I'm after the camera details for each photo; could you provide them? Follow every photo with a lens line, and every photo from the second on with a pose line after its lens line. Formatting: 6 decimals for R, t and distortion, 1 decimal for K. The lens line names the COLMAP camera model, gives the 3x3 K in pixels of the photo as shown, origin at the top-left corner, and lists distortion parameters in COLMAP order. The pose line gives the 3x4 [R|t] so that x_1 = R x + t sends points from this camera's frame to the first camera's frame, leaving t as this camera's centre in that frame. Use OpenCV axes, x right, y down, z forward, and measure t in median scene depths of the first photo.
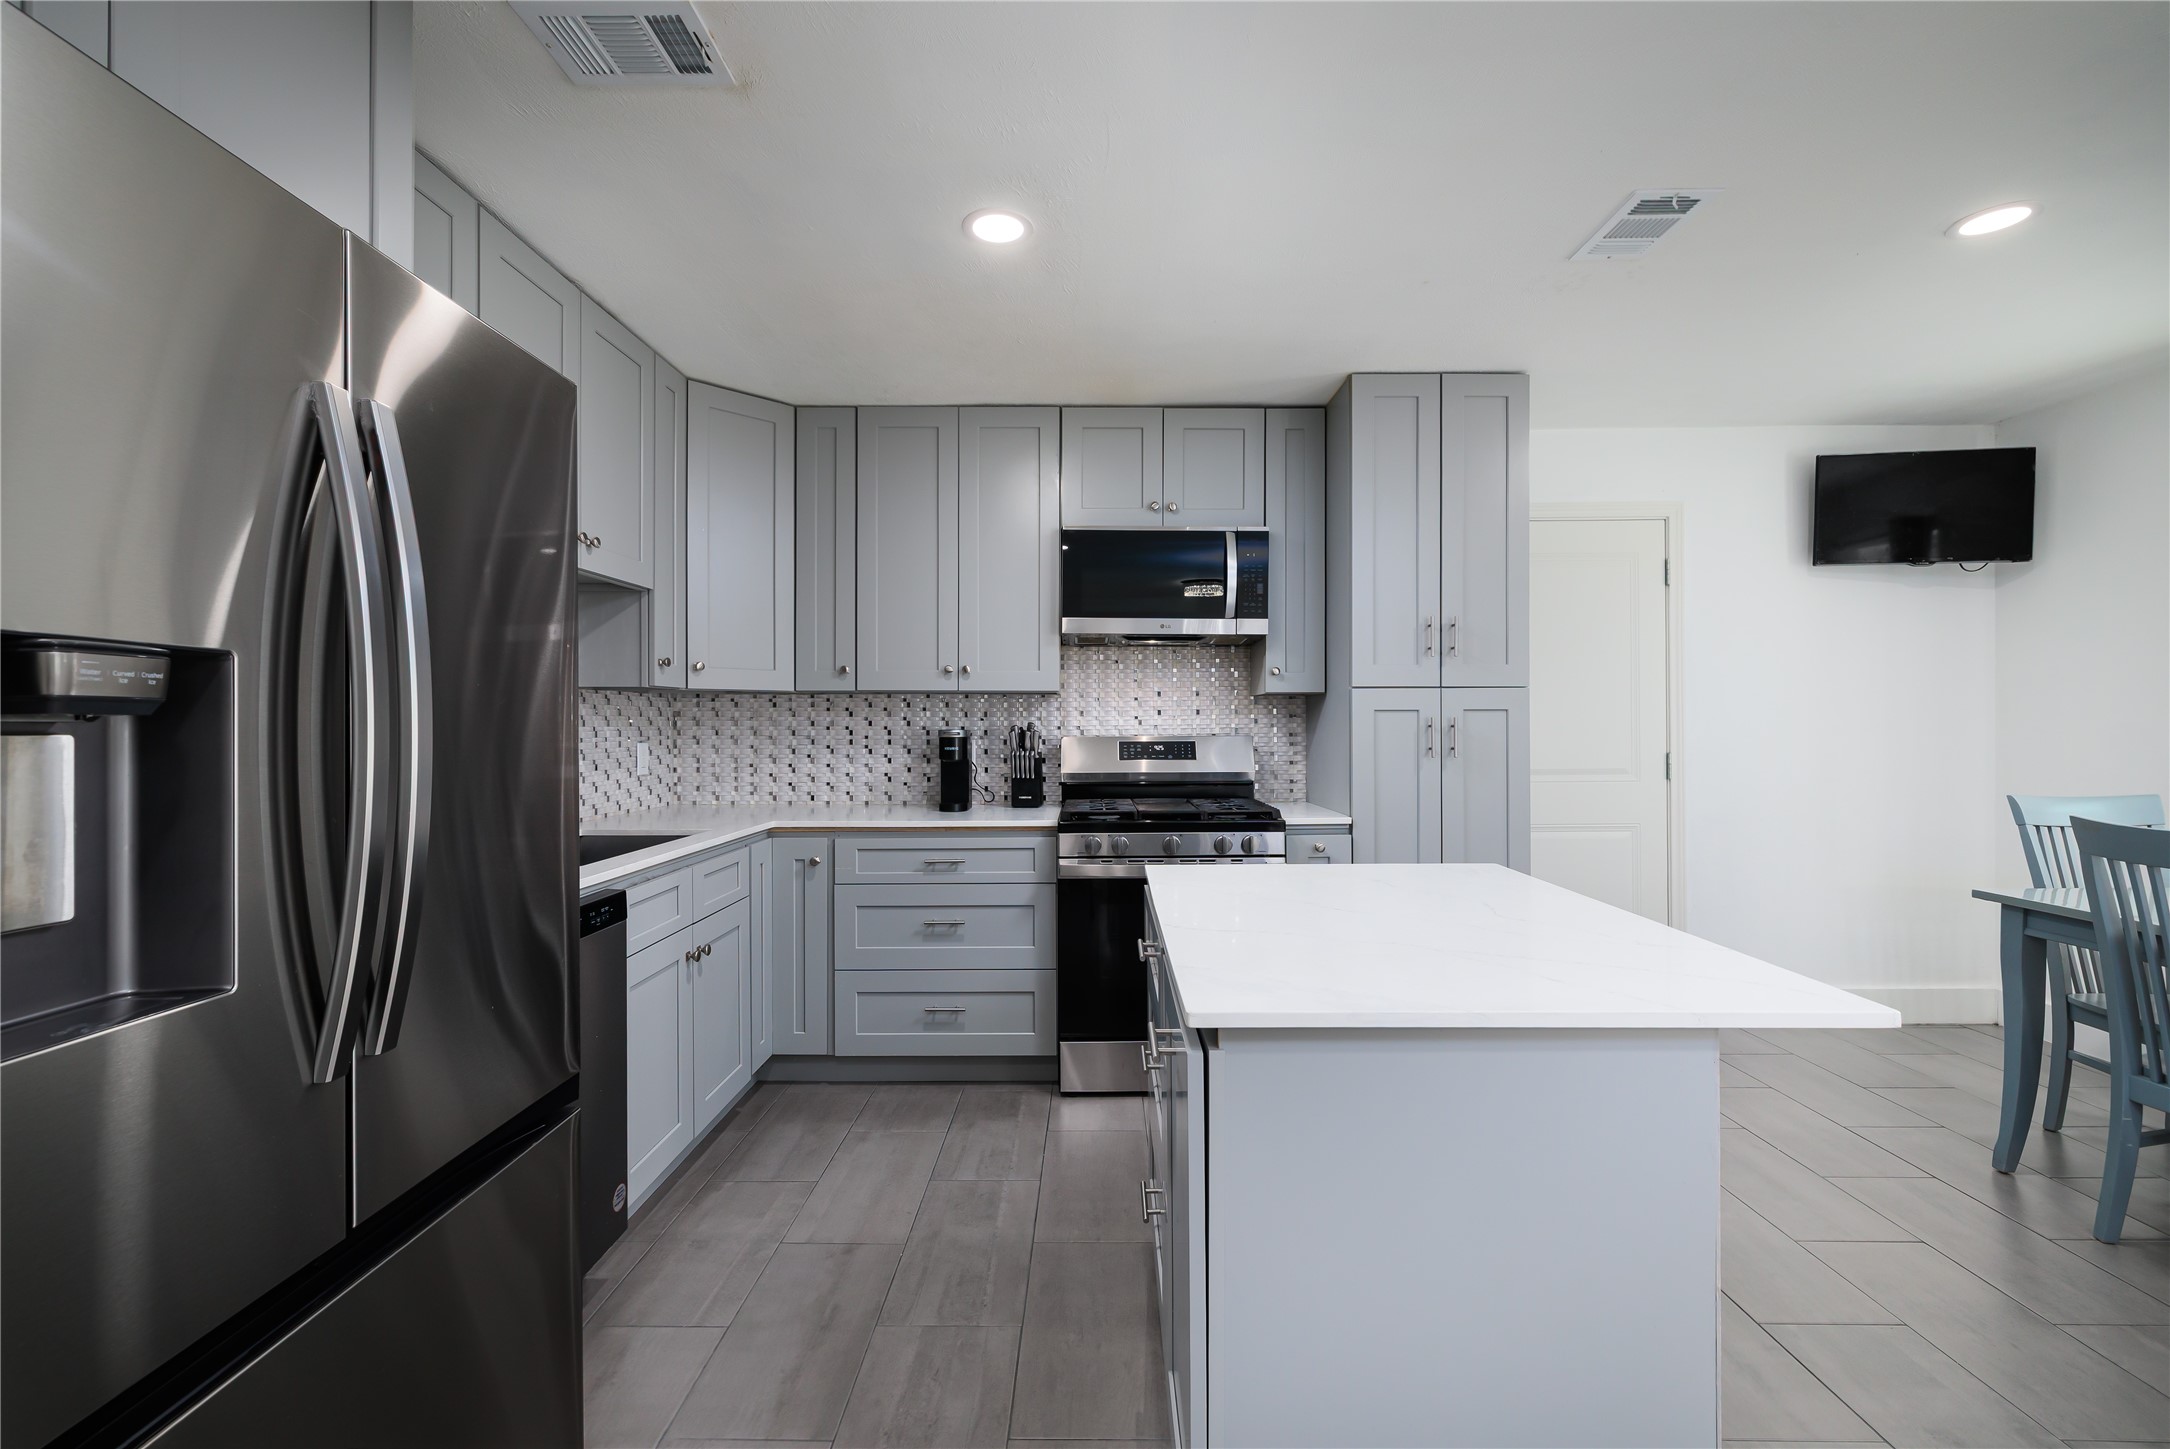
lens RADIAL K [[910.8, 0, 1086.1], [0, 910.8, 717.9], [0, 0, 1]] dist [-0.001551, -0.000435]
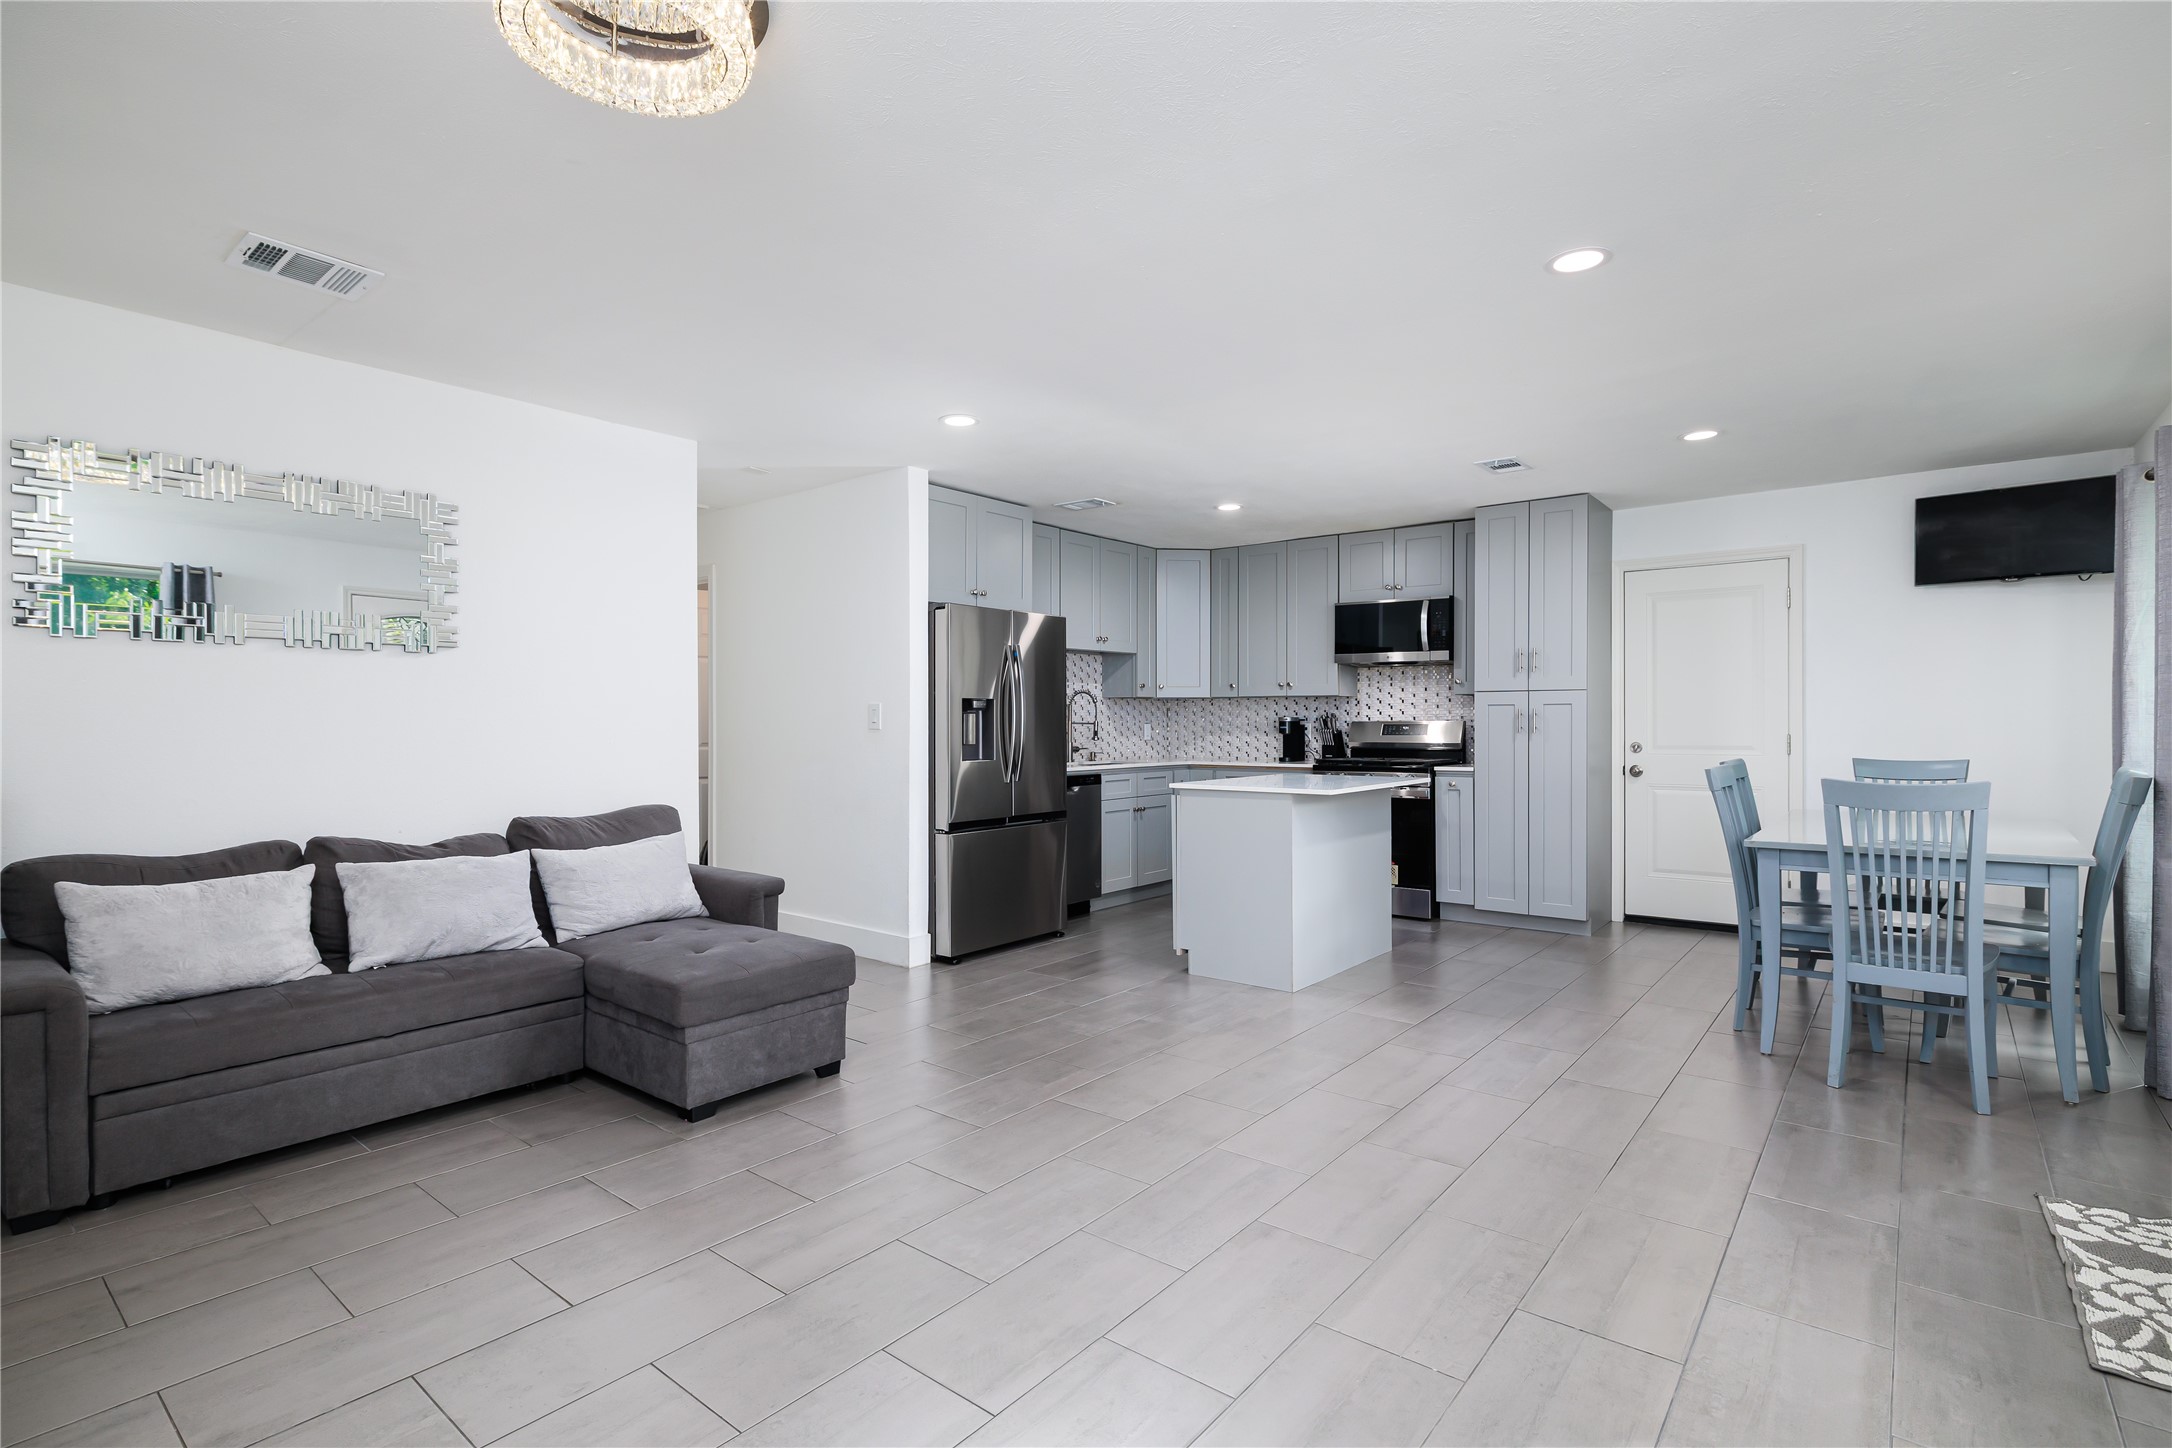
lens RADIAL K [[1037.9, 0, 1098.8], [0, 1037.9, 719.0], [0, 0, 1]] dist [-0.005677, -0.000514]
pose [[0.788071, -0.000059, -0.615584, 0.877230], [0.004262, 0.999977, 0.005361, 0.004343], [0.615569, -0.006849, 0.788053, -0.911549]]
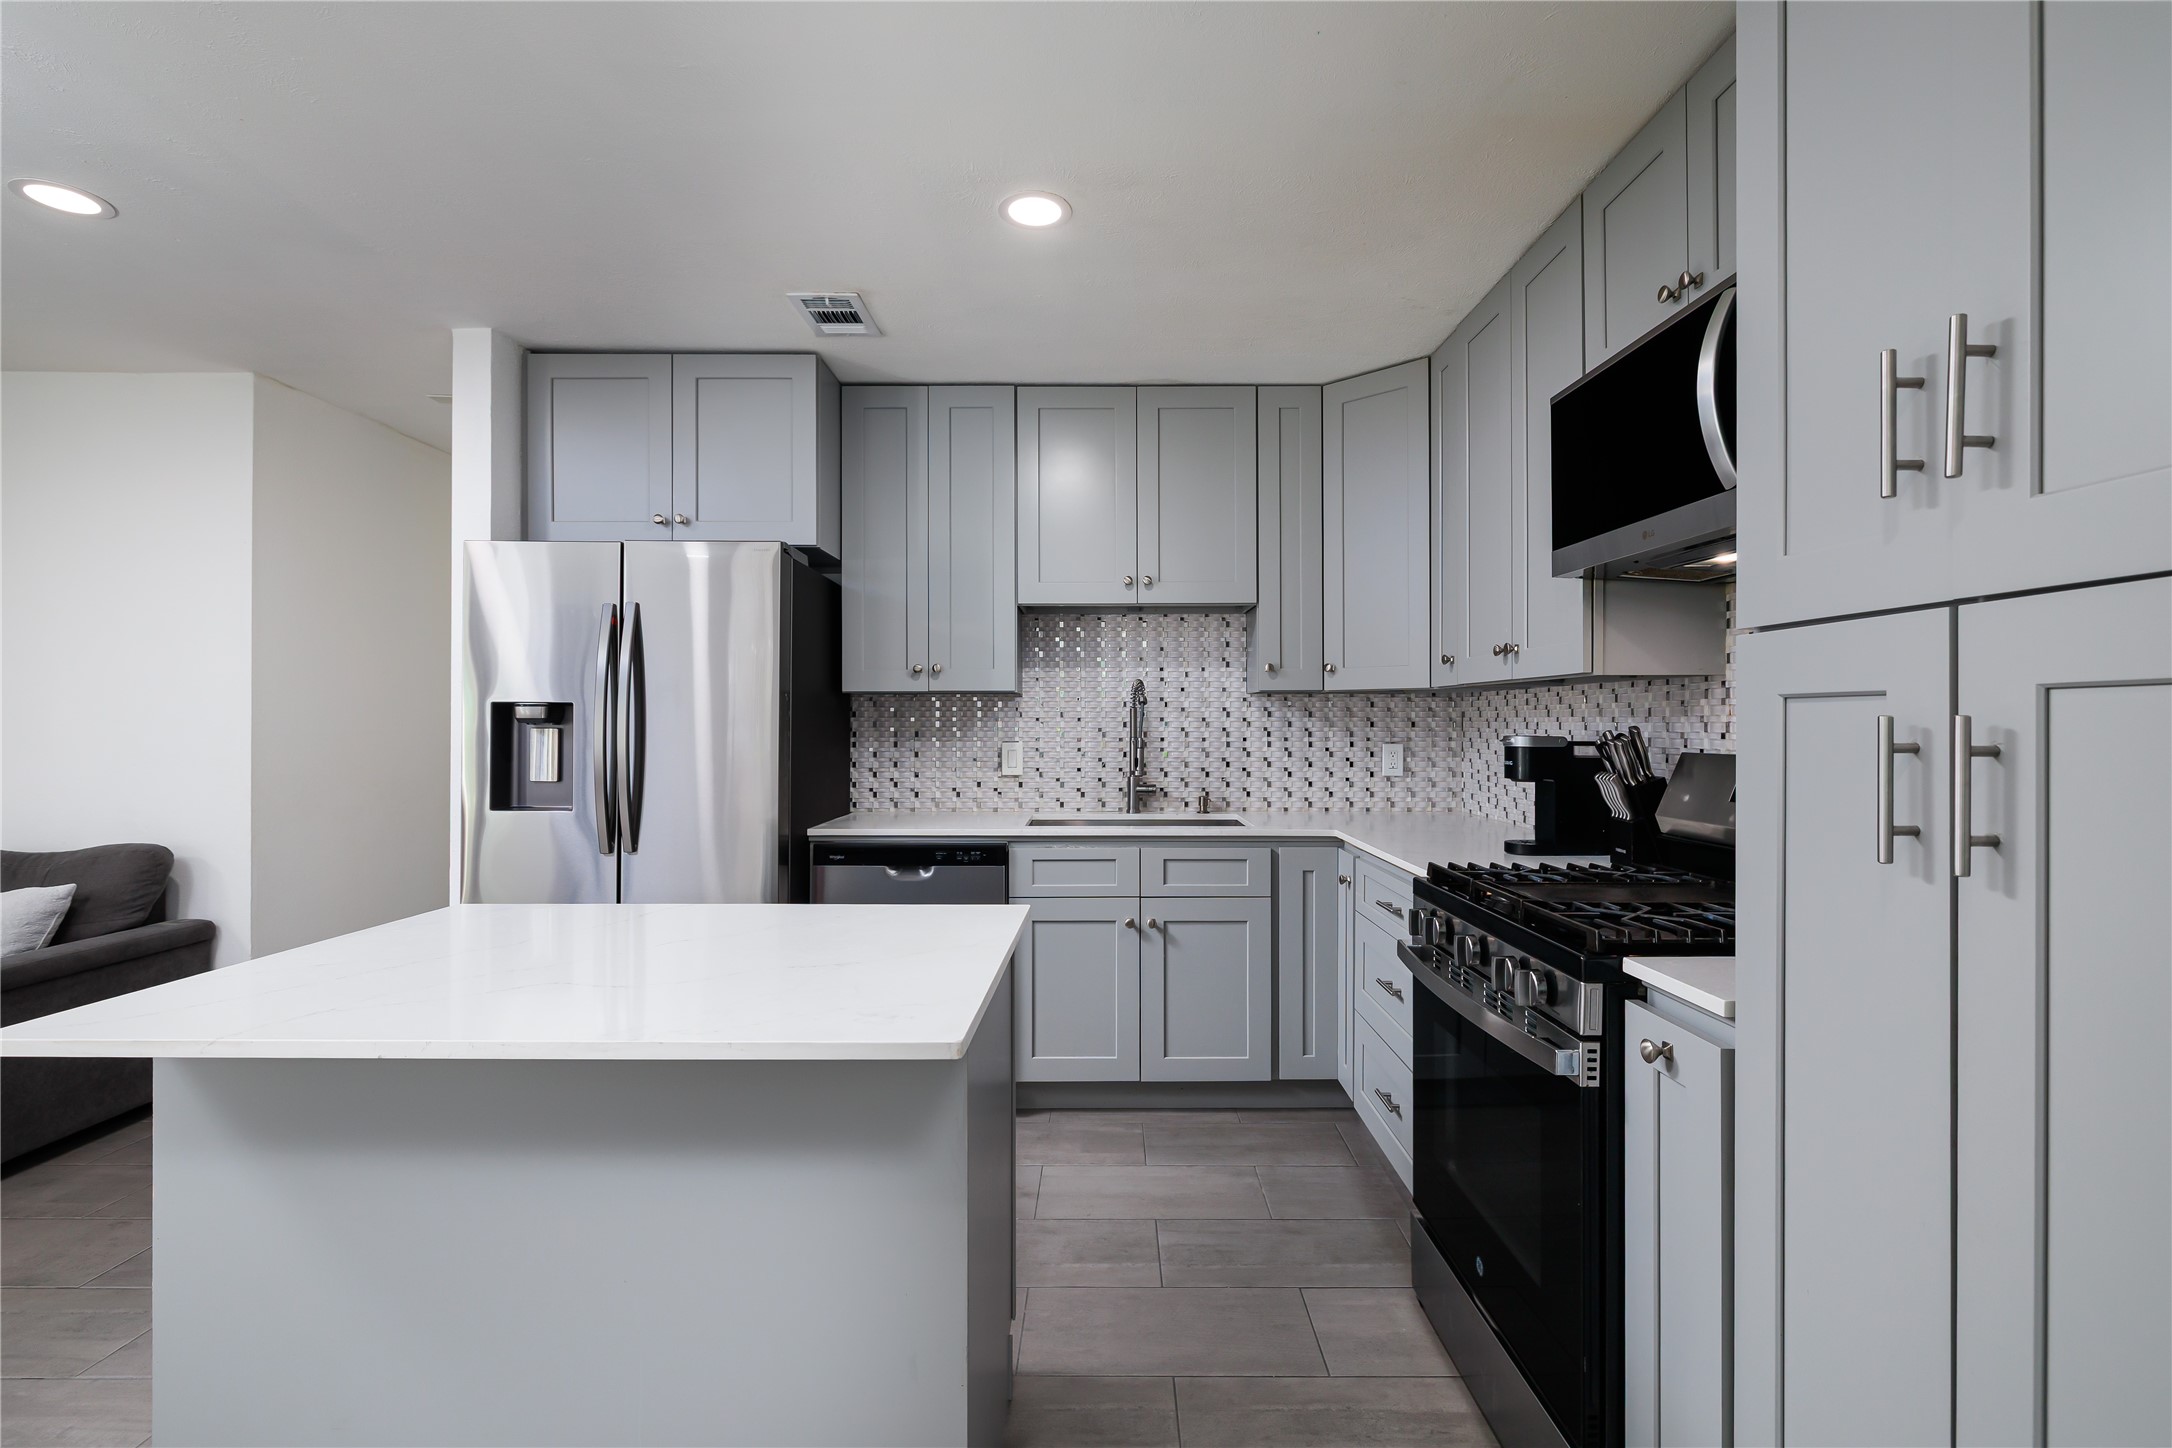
lens RADIAL K [[989.6, 0, 1112.6], [0, 989.6, 714.2], [0, 0, 1]] dist [-0.002604, 0.000096]
pose [[0.019336, -0.005455, -0.999798, 0.625339], [0.006129, 0.999967, -0.005338, -0.001247], [0.999794, -0.006024, 0.019369, 0.701663]]
